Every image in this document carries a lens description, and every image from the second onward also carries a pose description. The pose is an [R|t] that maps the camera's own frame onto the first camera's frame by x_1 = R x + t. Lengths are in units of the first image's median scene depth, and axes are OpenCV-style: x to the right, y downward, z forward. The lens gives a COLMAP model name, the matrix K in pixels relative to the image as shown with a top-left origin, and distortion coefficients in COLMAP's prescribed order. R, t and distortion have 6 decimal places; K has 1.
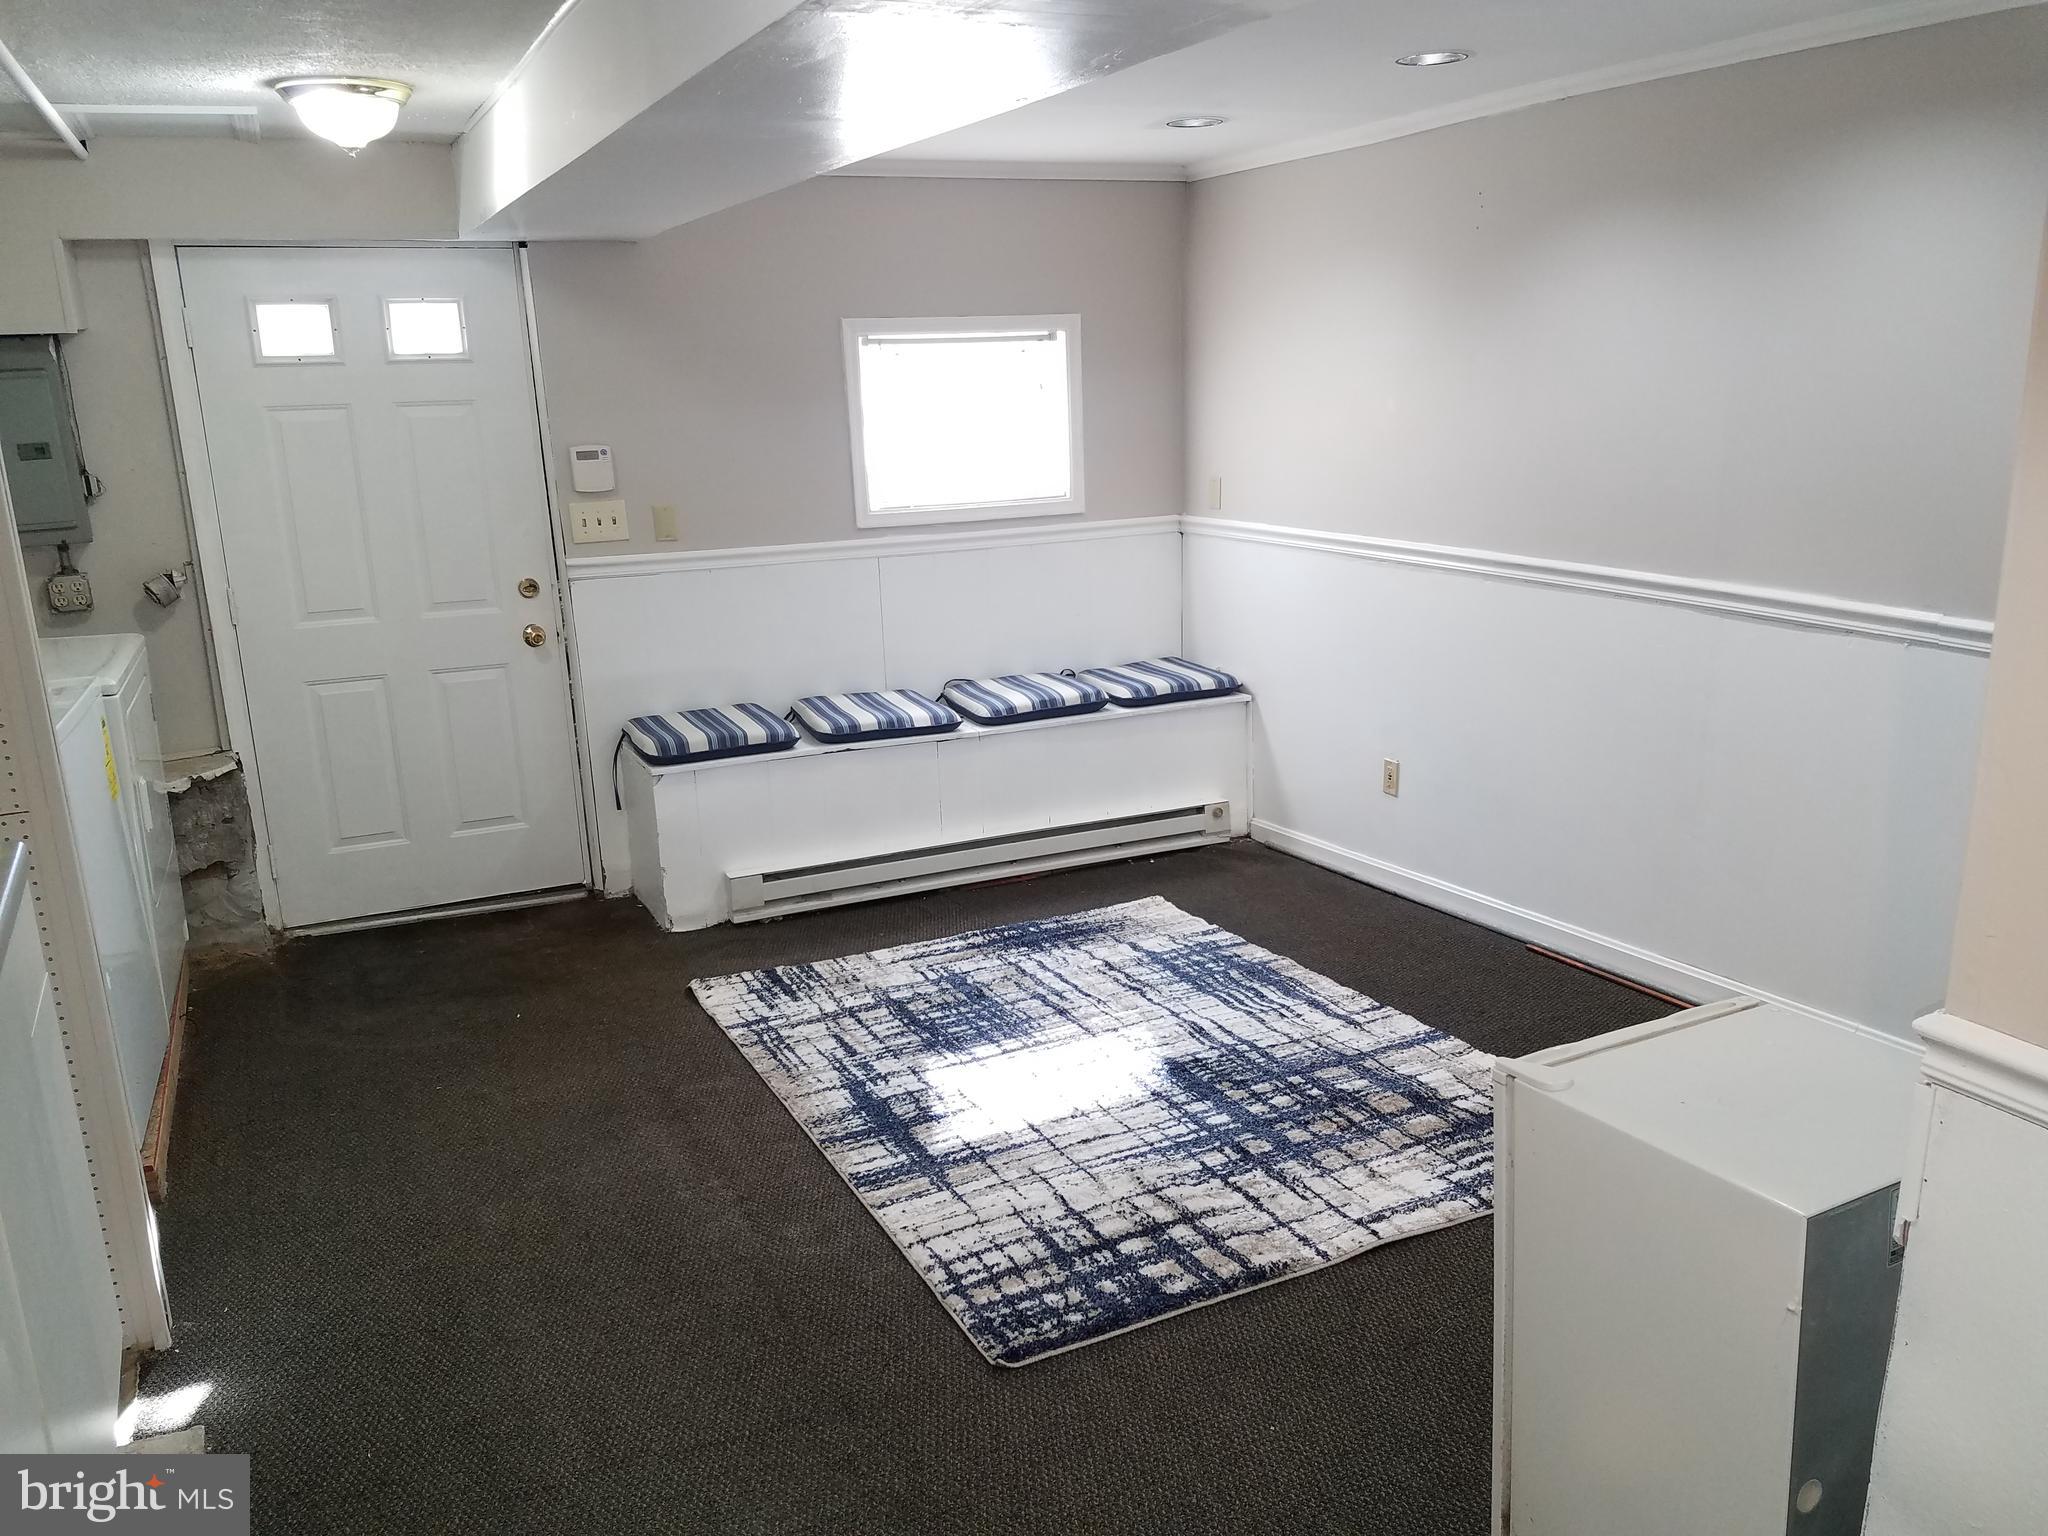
lens RADIAL K [[1580.9, 0, 1024.0], [0, 1580.9, 768.0], [0, 0, 1]] dist [0.332214, -0.677422]
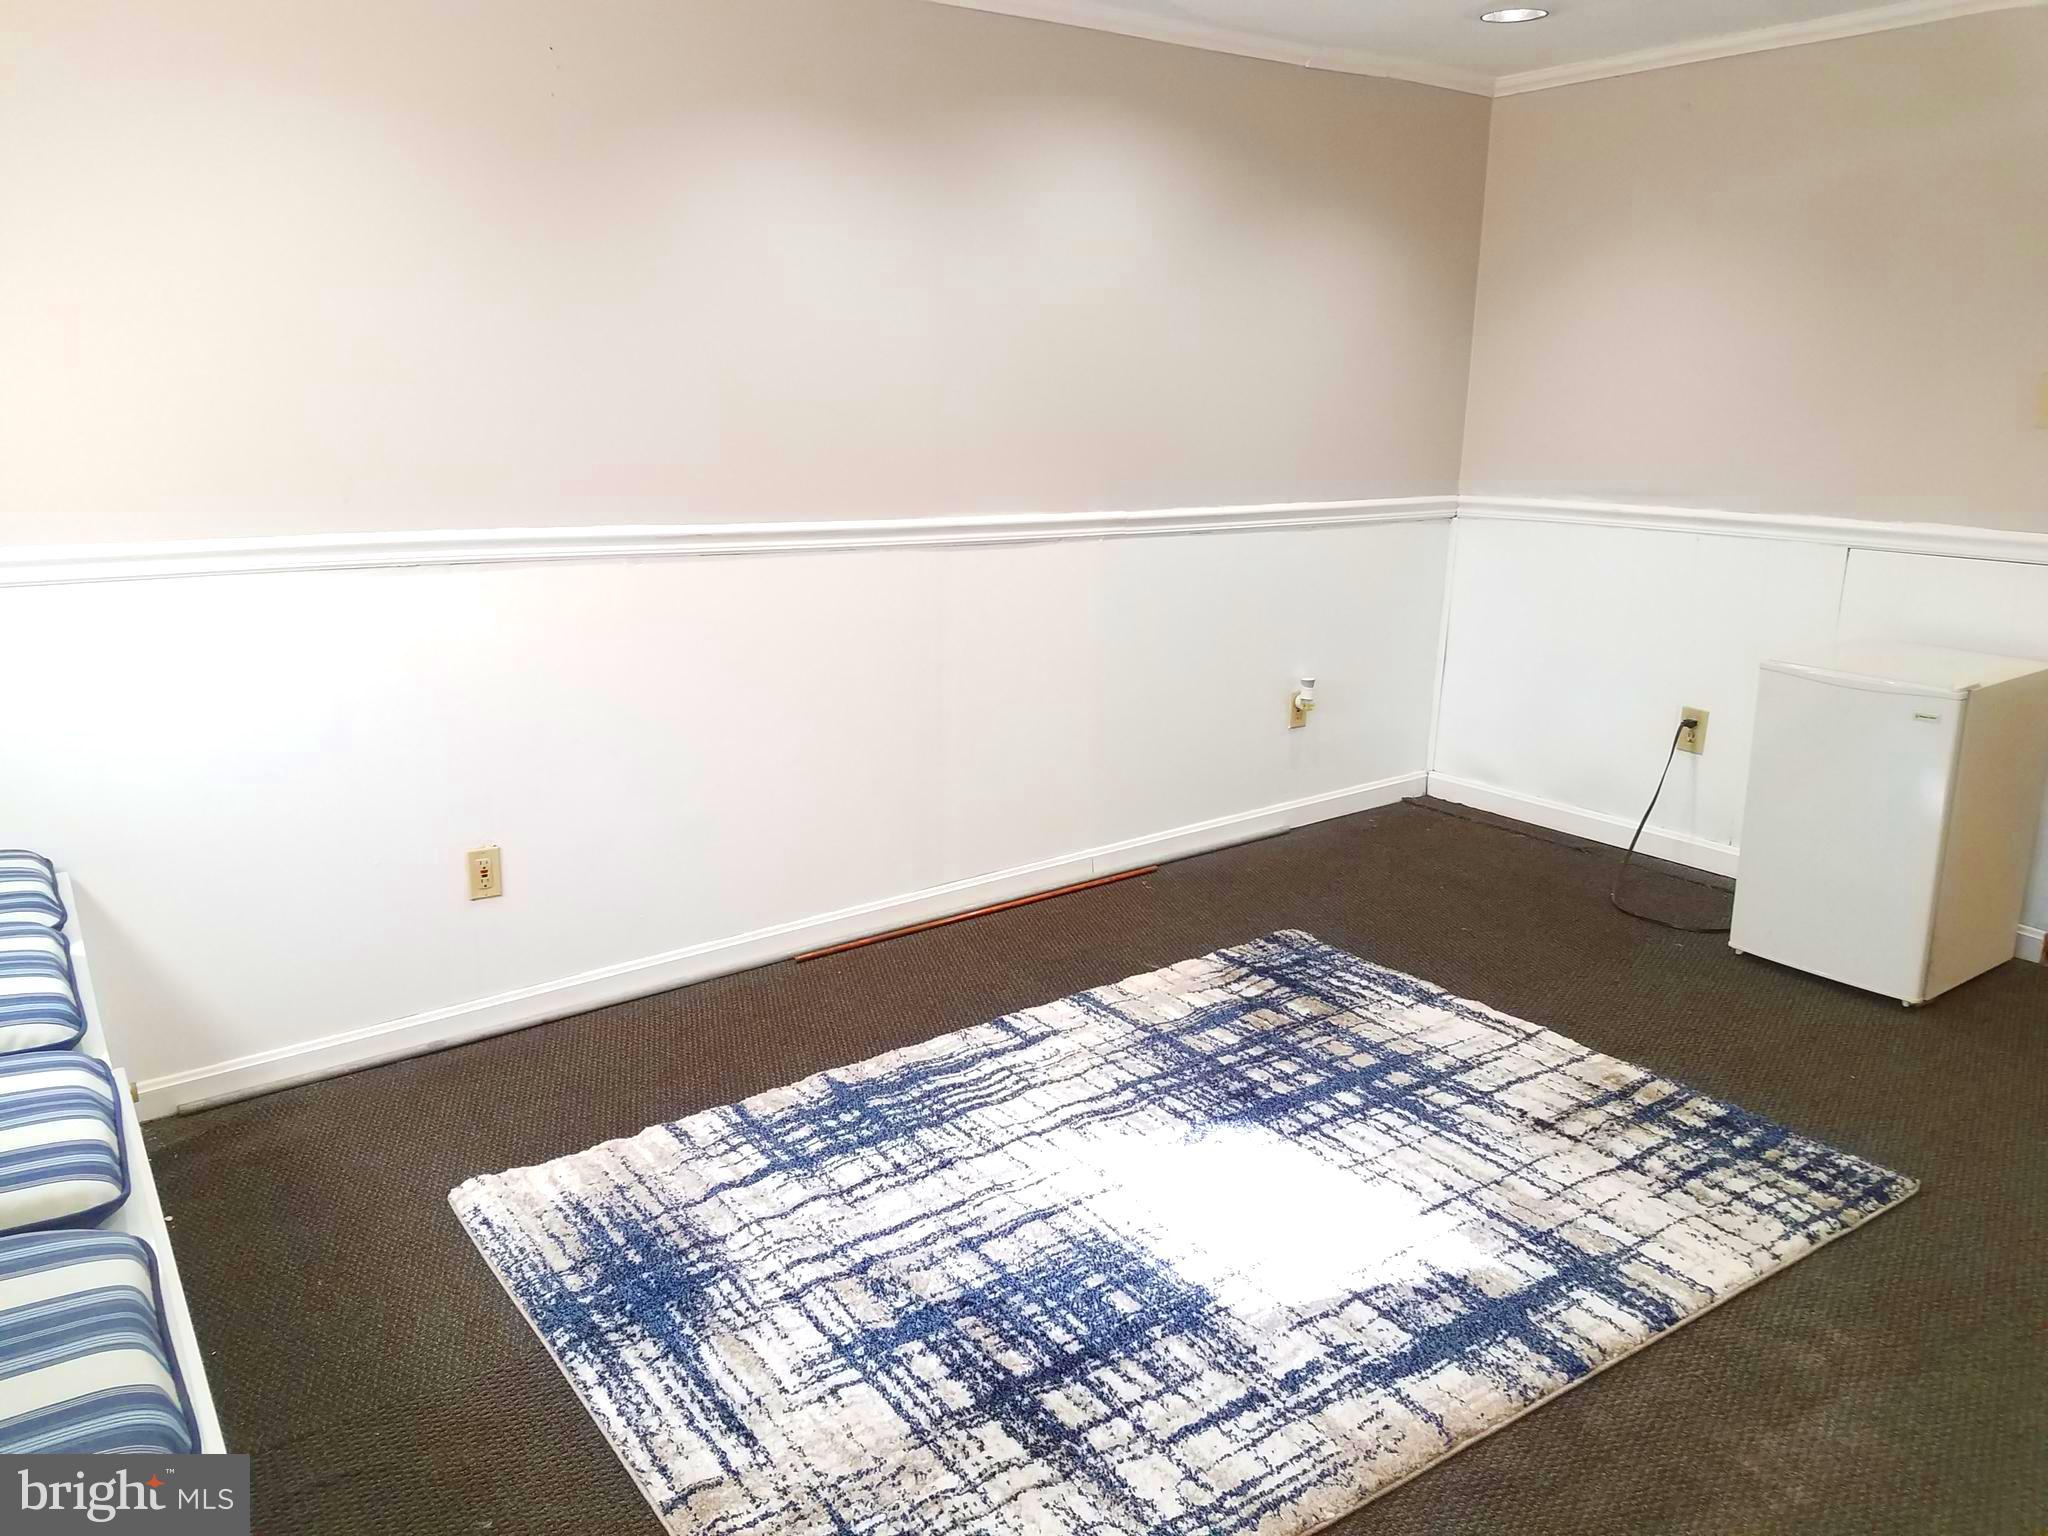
lens RADIAL K [[1580.9, 0, 1024.0], [0, 1580.9, 768.0], [0, 0, 1]] dist [0.332214, -0.677422]
pose [[-0.164694, -0.186130, 0.968624, -0.620563], [0.238761, 0.945304, 0.222245, -0.177955], [-0.957010, 0.267872, -0.111245, 1.114431]]
